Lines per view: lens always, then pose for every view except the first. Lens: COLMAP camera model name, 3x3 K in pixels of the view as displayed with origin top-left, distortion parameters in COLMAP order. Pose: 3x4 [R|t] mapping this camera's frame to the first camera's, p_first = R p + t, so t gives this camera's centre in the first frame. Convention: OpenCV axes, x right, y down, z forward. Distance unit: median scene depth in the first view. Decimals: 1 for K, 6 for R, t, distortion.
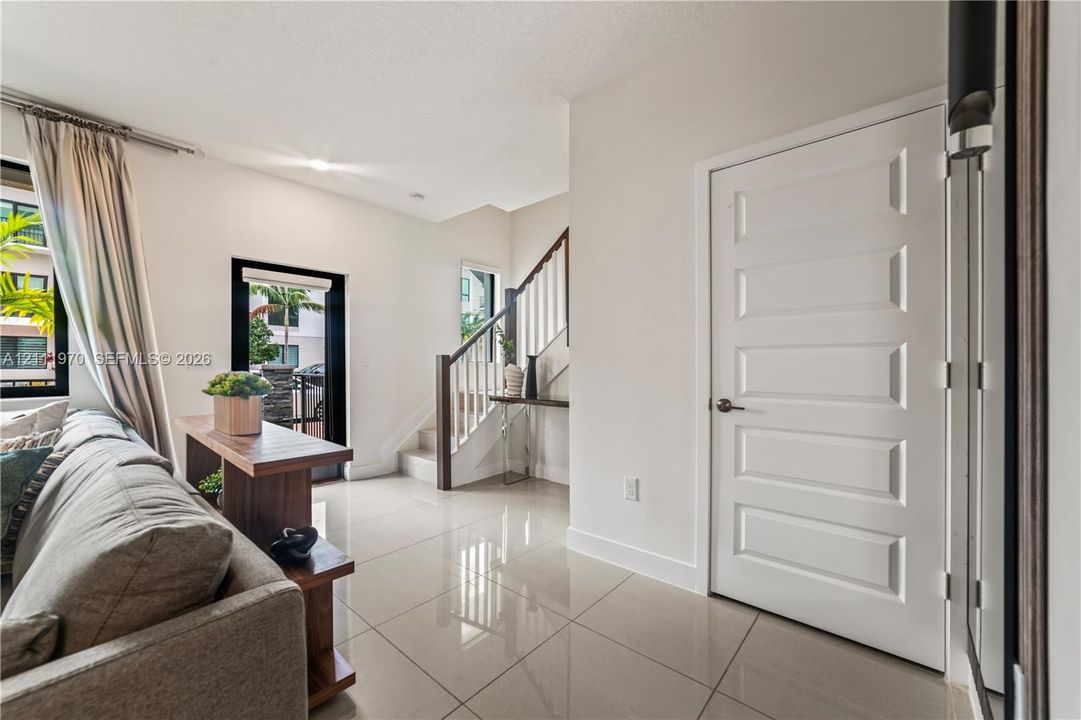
lens RADIAL K [[416.0, 0, 540.5], [0, 416.0, 360.0], [0, 0, 1]] dist [-0.001274, 0.000338]
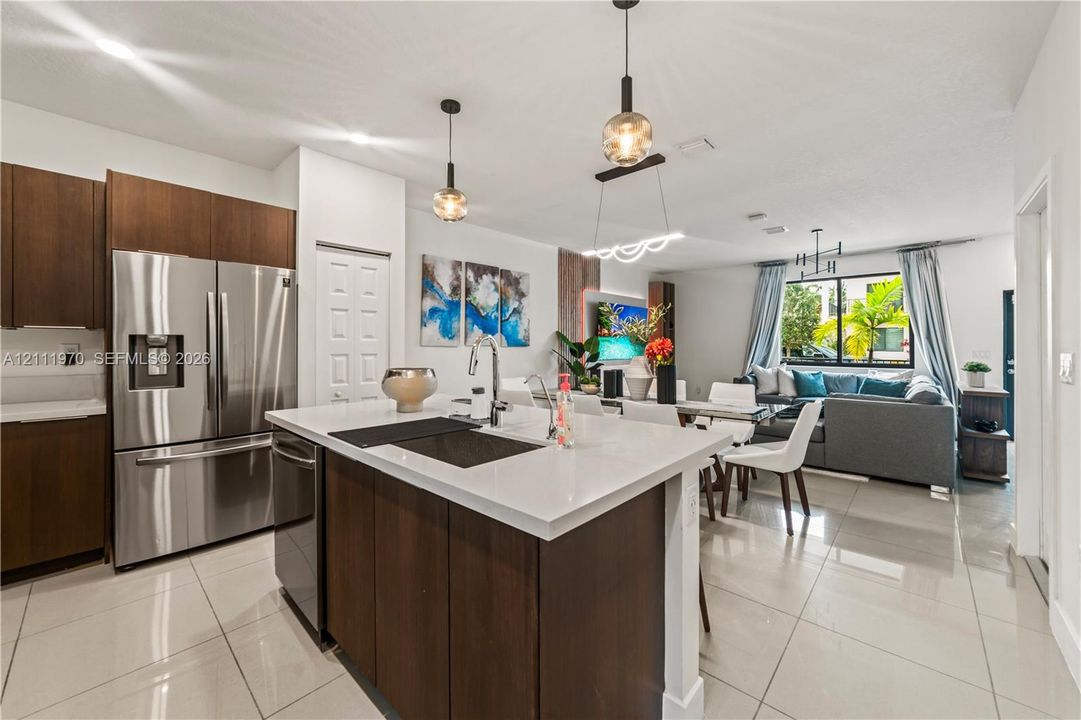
lens RADIAL K [[420.9, 0, 538.7], [0, 420.9, 343.9], [0, 0, 1]] dist [0.000821, 0.000316]
pose [[-0.013363, -0.000685, -0.999910, 1.249090], [0.004353, 0.999990, -0.000743, -0.059800], [0.999901, -0.004363, -0.013360, -1.070340]]
